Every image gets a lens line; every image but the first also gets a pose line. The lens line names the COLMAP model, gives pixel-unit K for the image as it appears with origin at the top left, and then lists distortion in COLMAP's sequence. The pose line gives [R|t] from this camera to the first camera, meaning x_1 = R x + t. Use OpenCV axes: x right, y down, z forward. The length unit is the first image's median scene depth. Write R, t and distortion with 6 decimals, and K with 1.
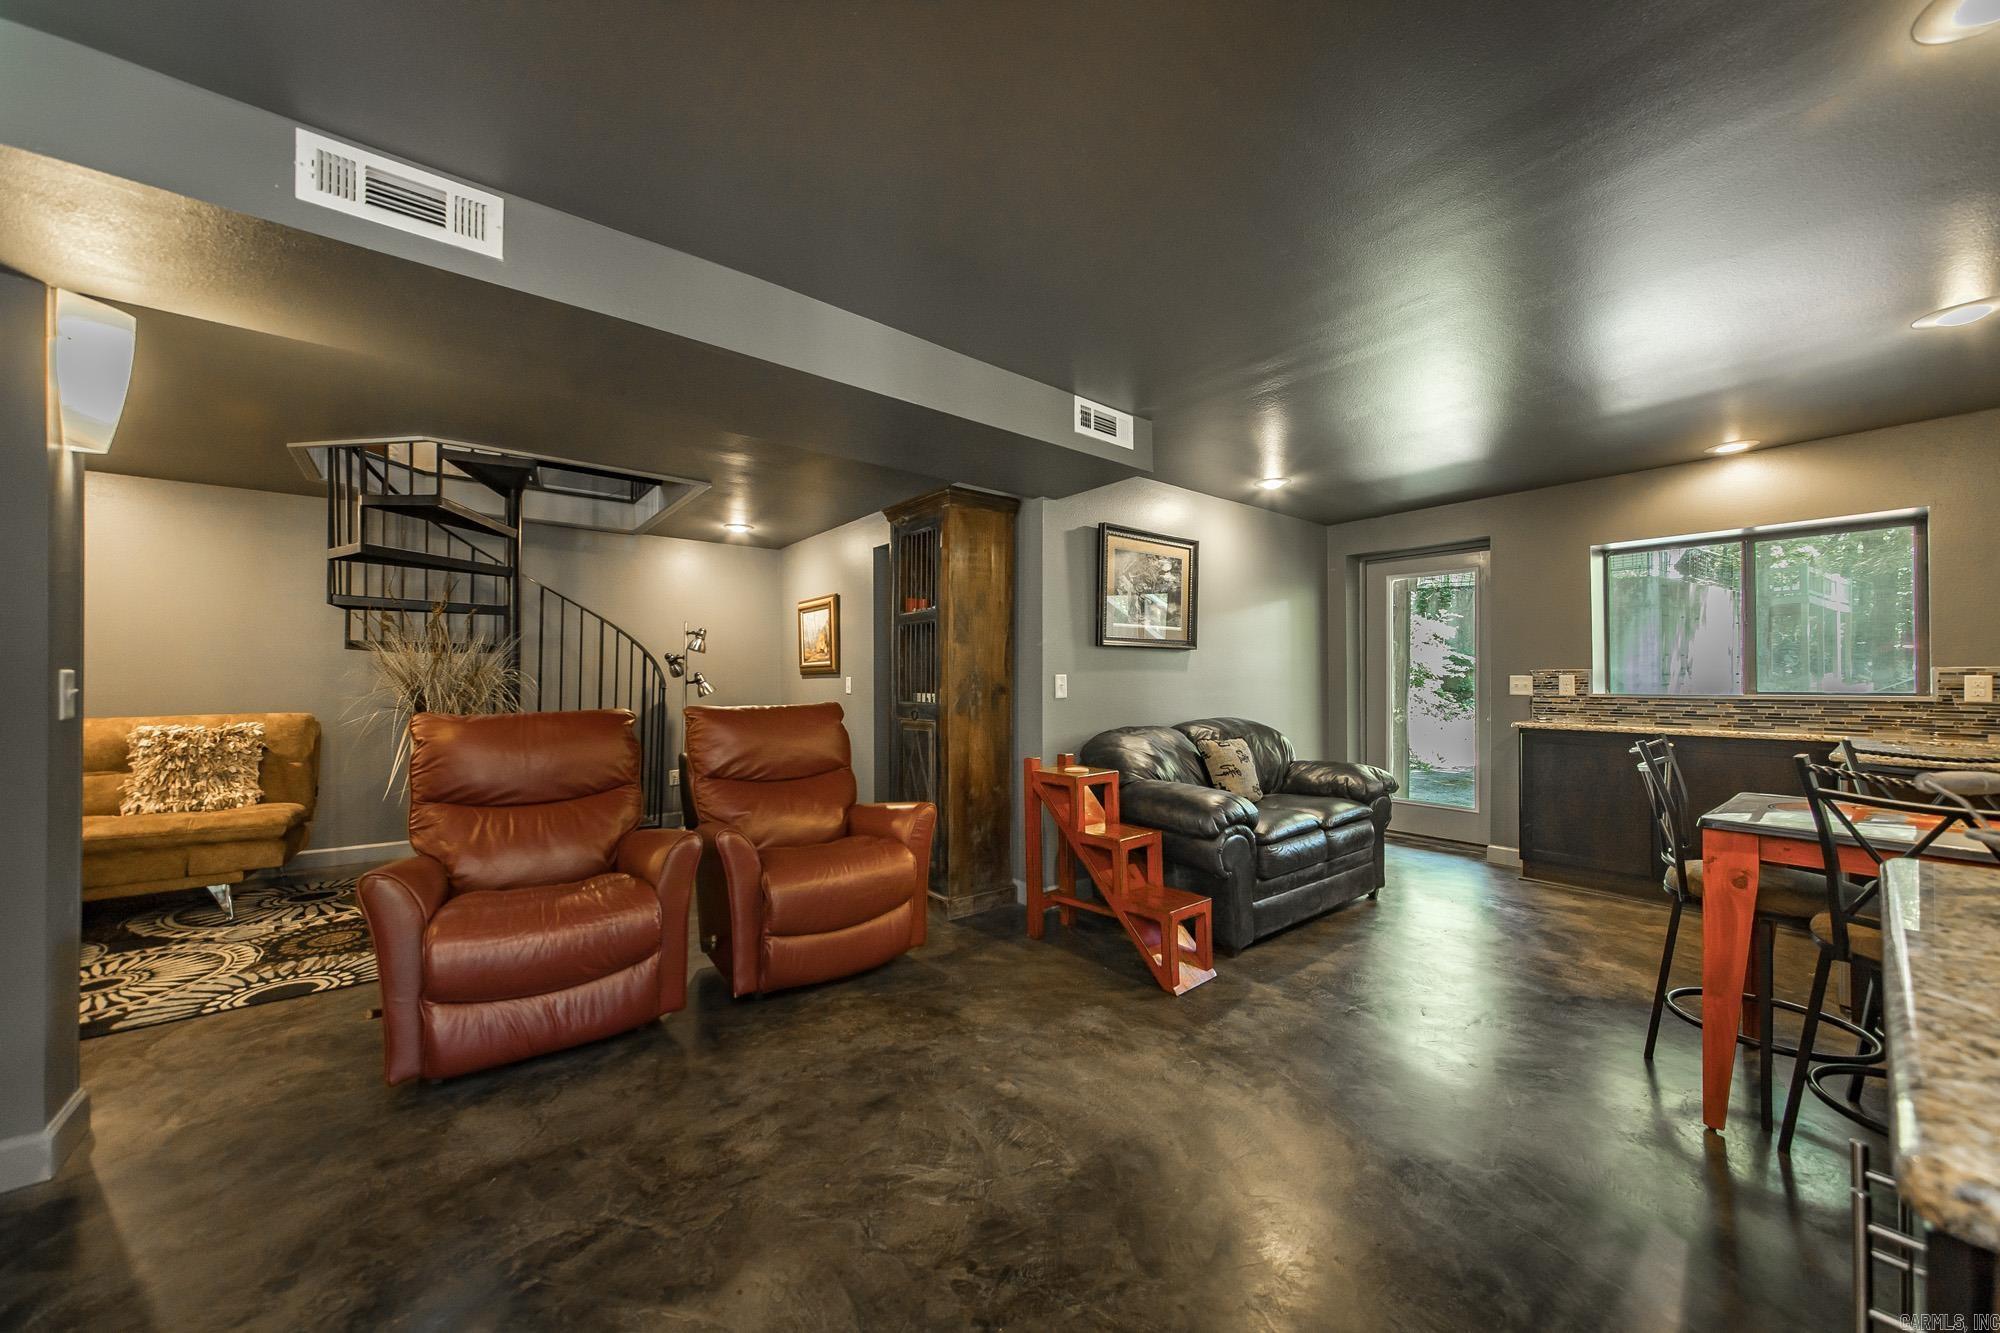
lens RADIAL K [[724.1, 0, 1009.2], [0, 724.1, 674.2], [0, 0, 1]] dist [0.000508, 0.000087]
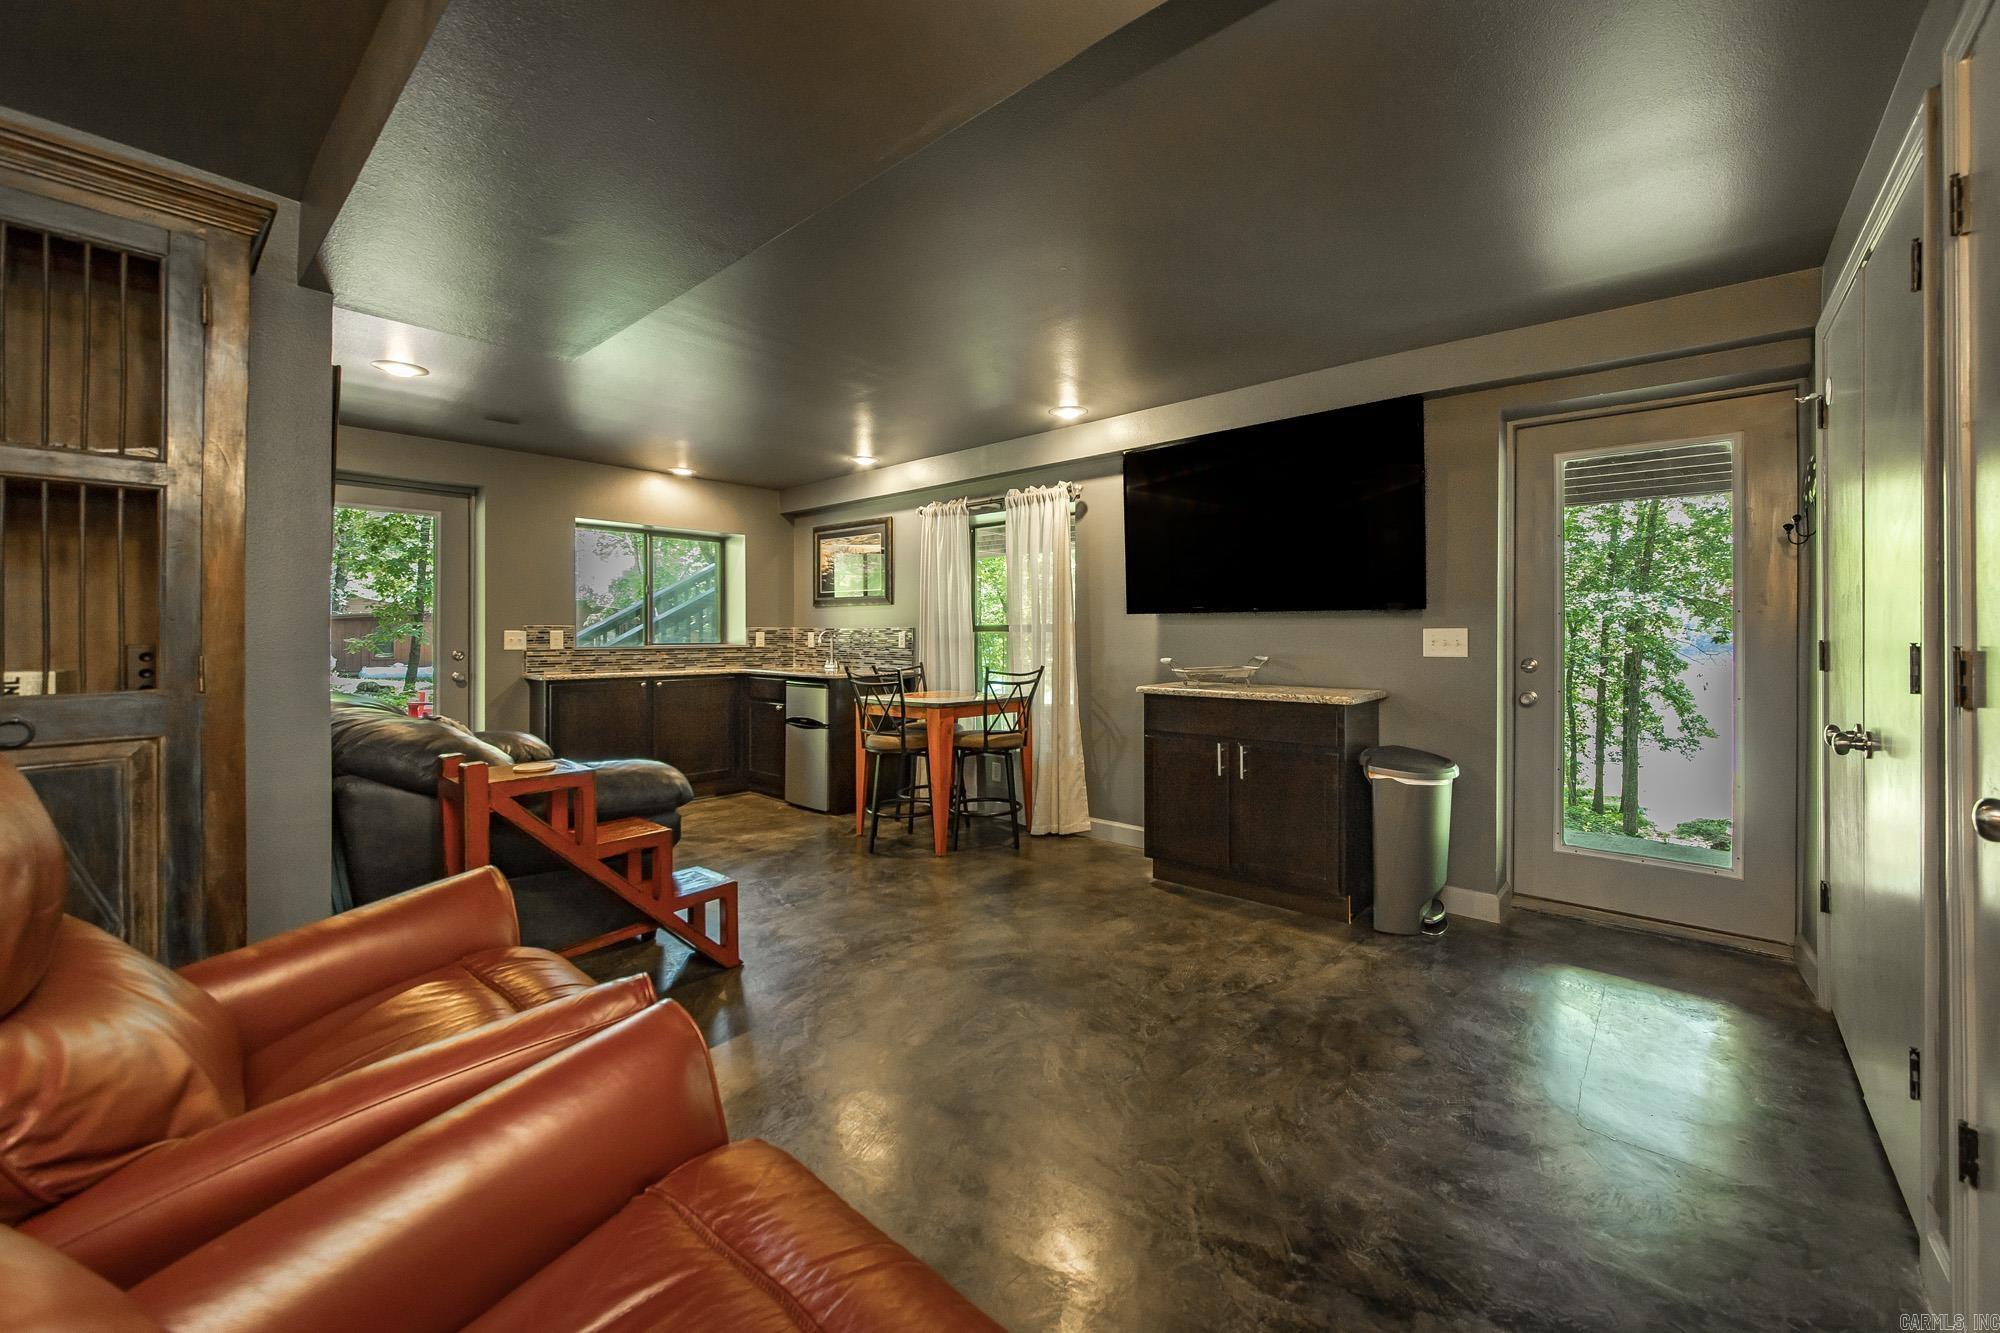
lens RADIAL K [[761.8, 0, 1044.2], [0, 761.8, 630.2], [0, 0, 1]] dist [-0.000687, -0.000094]
pose [[-0.194636, 0.006473, 0.980854, -0.599840], [-0.006751, 0.999946, -0.007939, 0.005424], [-0.980852, -0.008167, -0.194582, 0.577490]]
